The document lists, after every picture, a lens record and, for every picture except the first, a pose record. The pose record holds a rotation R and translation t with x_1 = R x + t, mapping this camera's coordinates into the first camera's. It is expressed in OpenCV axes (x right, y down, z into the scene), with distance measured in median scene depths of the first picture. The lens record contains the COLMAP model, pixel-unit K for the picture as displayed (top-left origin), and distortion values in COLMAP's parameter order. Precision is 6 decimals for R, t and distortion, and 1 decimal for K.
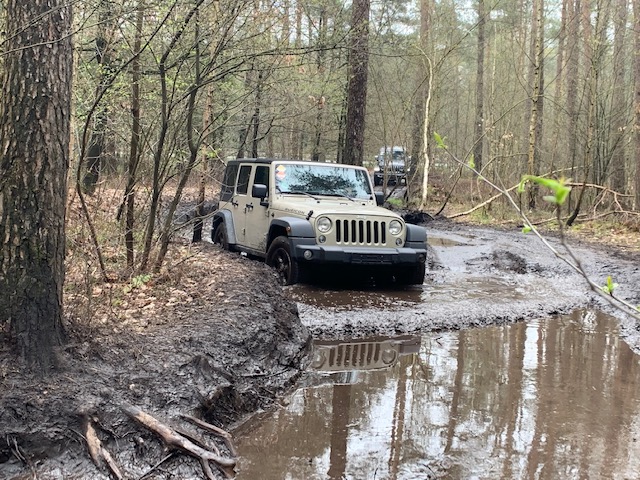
lens RADIAL K [[897.6, 0, 317.4], [0, 897.6, 237.0], [0, 0, 1]] dist [0.060621, 0.000000]
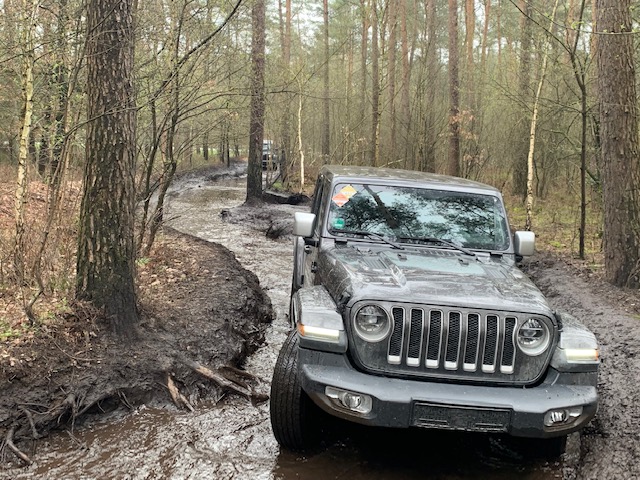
lens RADIAL K [[675.5, 0, 318.8], [0, 675.5, 234.9], [0, 0, 1]] dist [0.017817, 0.000000]
pose [[0.983126, -0.025996, 0.181075, -0.163149], [0.017819, 0.998753, 0.046637, -0.049166], [-0.182062, -0.042624, 0.982363, -0.062541]]
